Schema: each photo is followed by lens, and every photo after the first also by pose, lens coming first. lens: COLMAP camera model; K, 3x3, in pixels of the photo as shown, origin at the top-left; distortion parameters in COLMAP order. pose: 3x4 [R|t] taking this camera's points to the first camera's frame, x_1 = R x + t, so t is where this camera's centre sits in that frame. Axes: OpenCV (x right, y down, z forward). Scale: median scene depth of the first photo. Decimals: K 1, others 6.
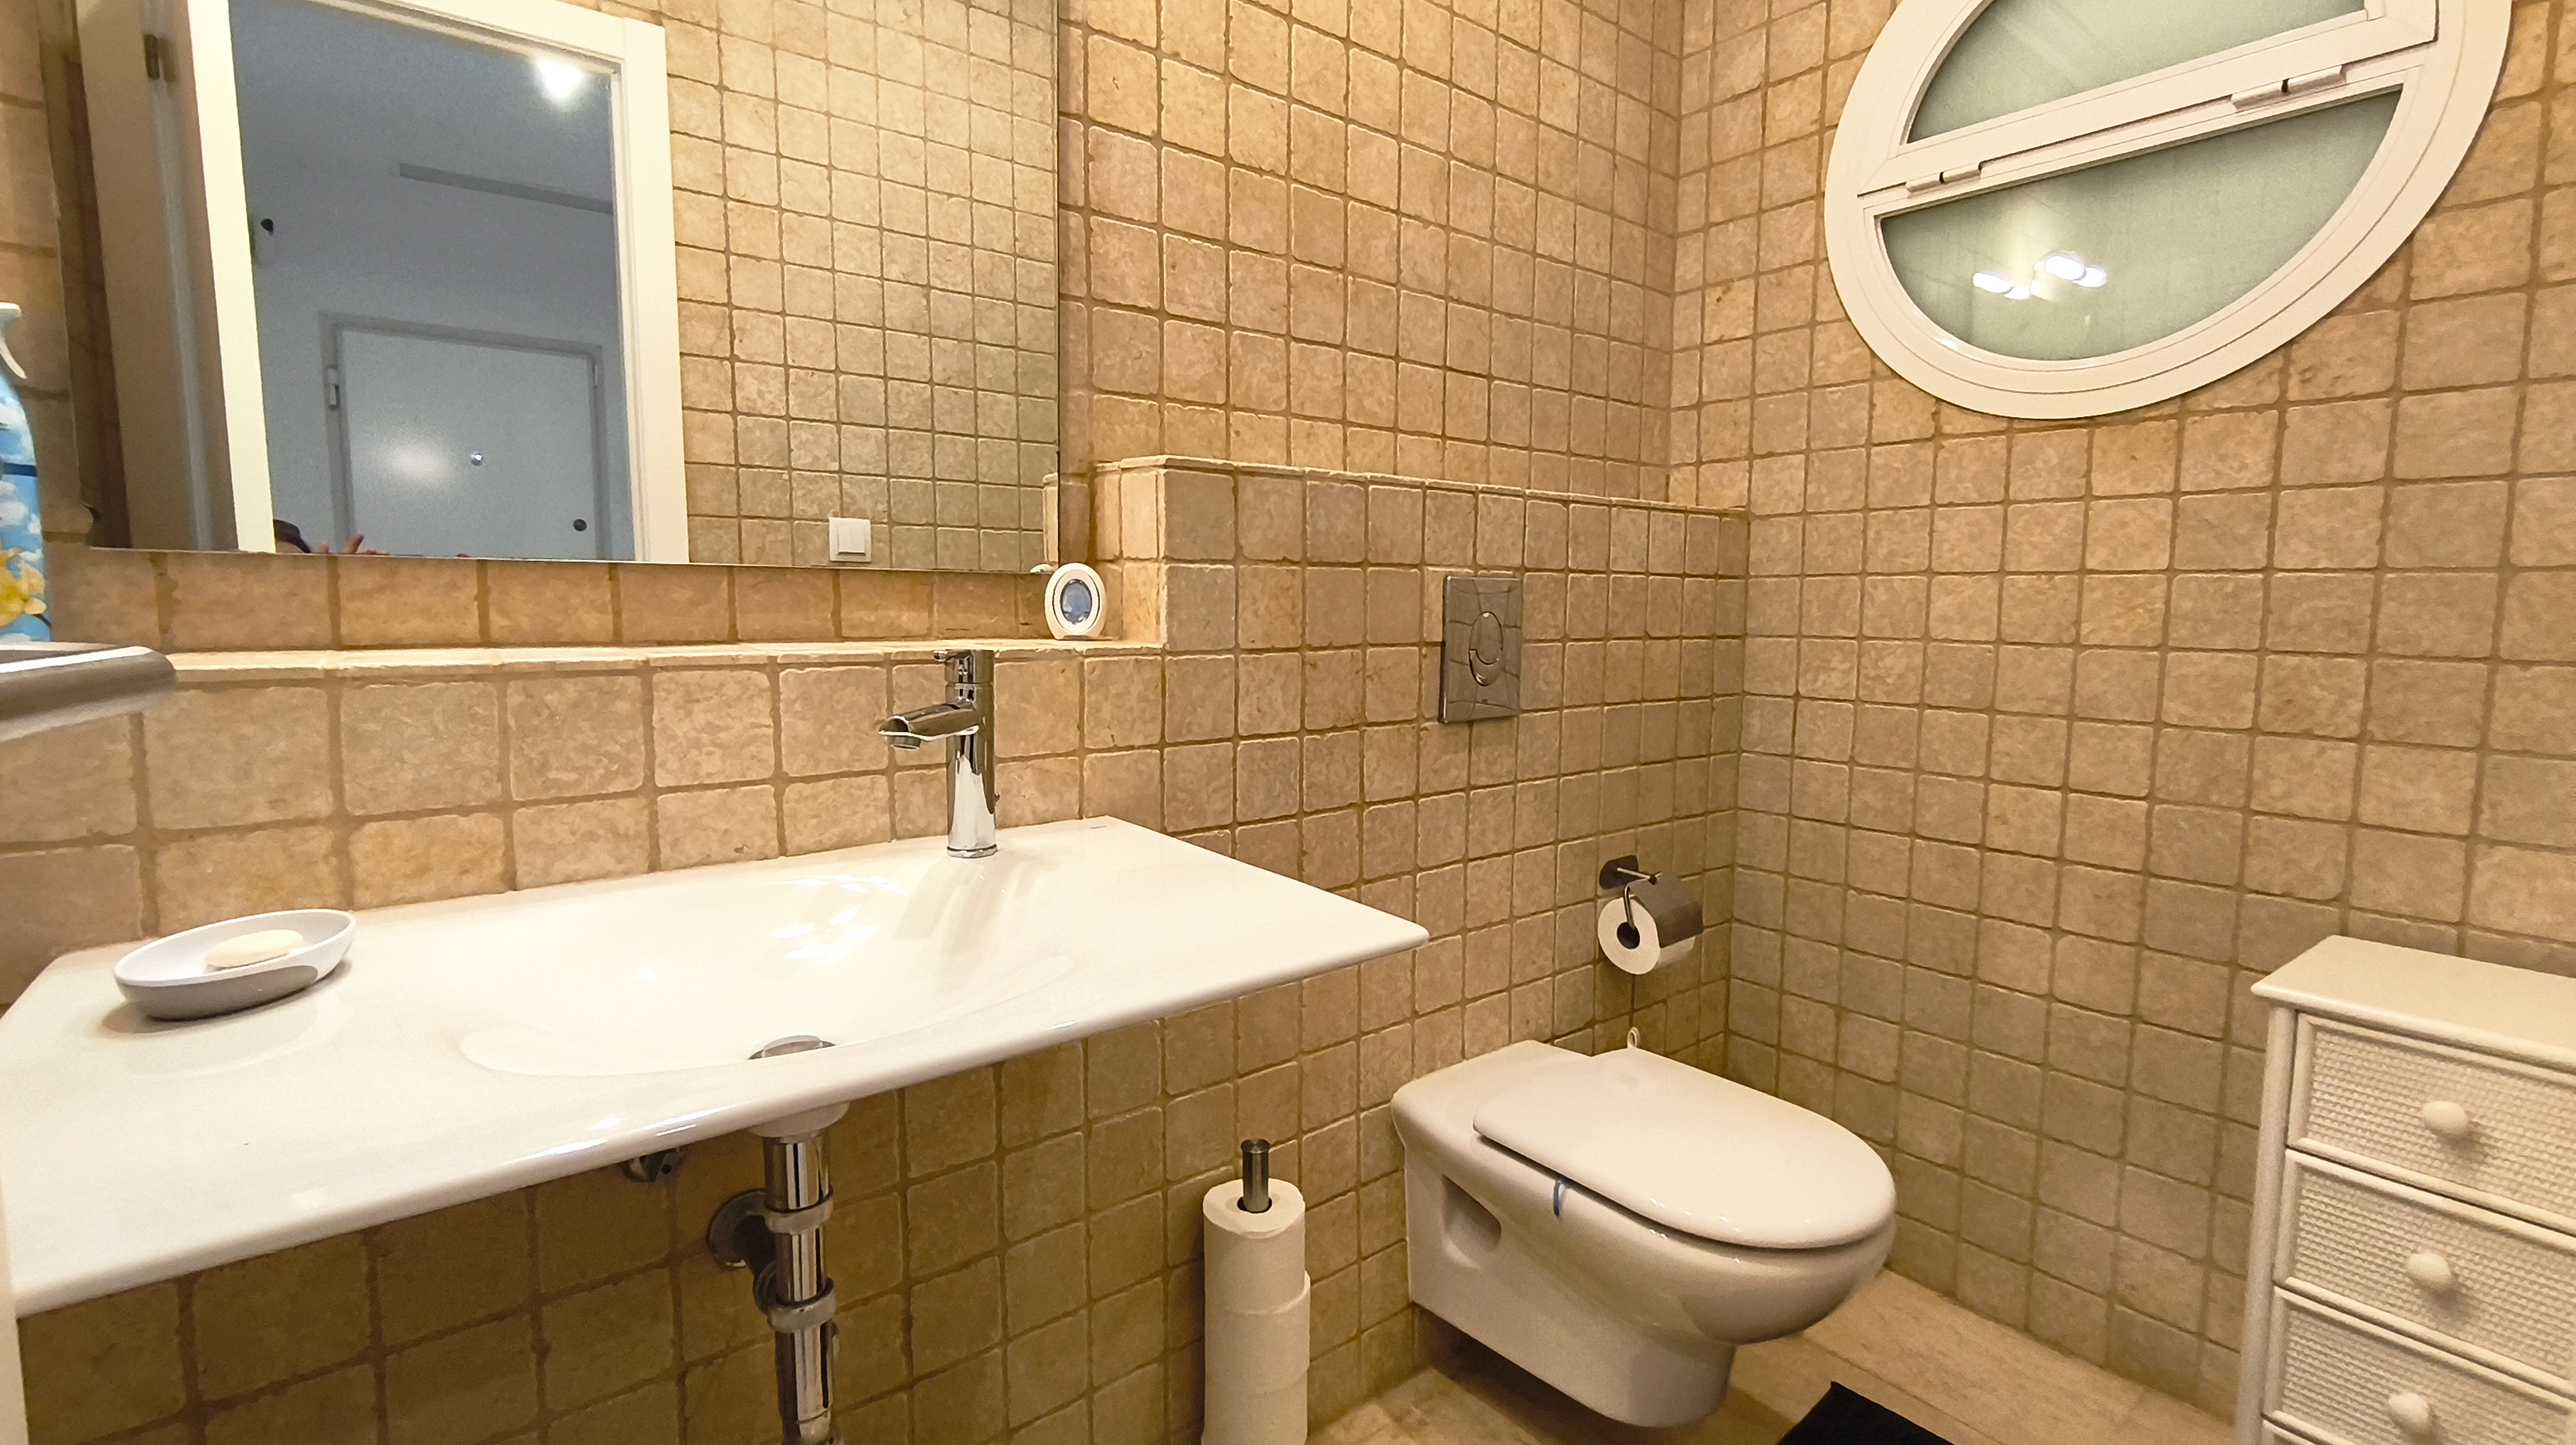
lens RADIAL K [[1118.2, 0, 1284.6], [0, 1118.2, 695.4], [0, 0, 1]] dist [0.000027, 0.000229]
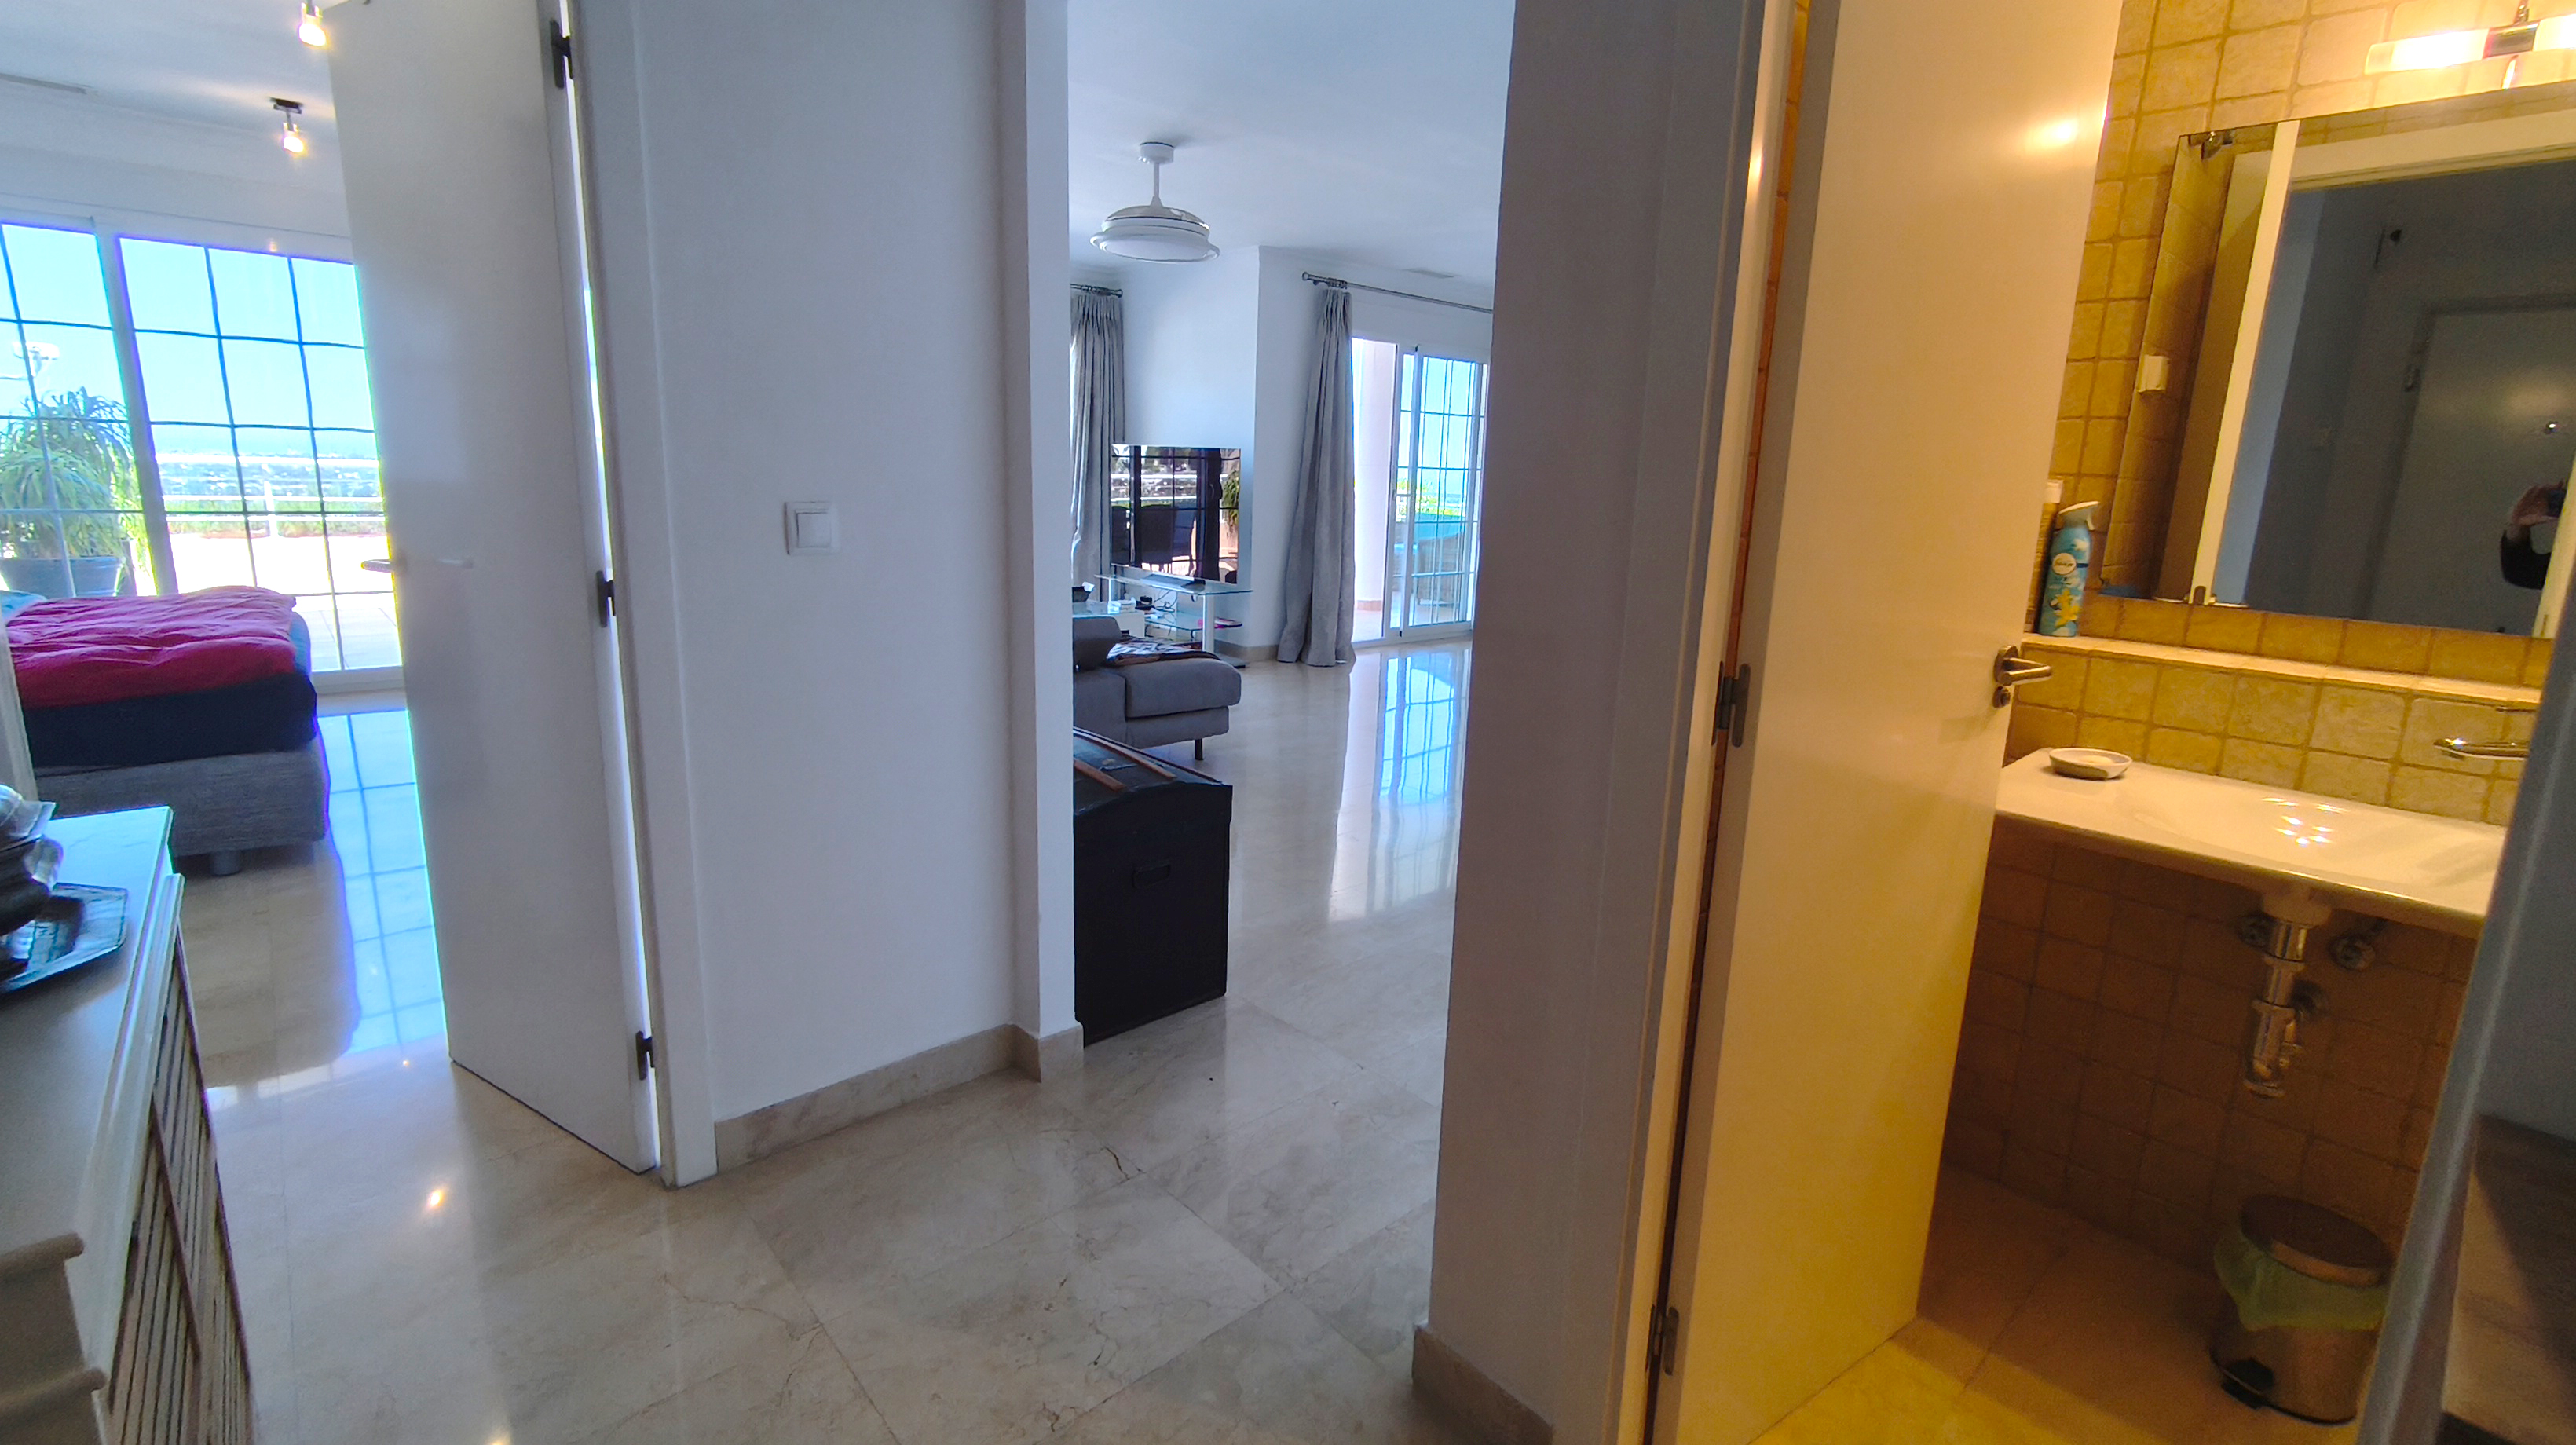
lens RADIAL K [[1118.2, 0, 1284.6], [0, 1118.2, 695.4], [0, 0, 1]] dist [0.000027, 0.000229]
pose [[0.063971, 0.198123, -0.978087, 1.193388], [-0.125757, 0.973882, 0.189047, -0.145362], [0.989996, 0.110907, 0.087215, -0.906018]]
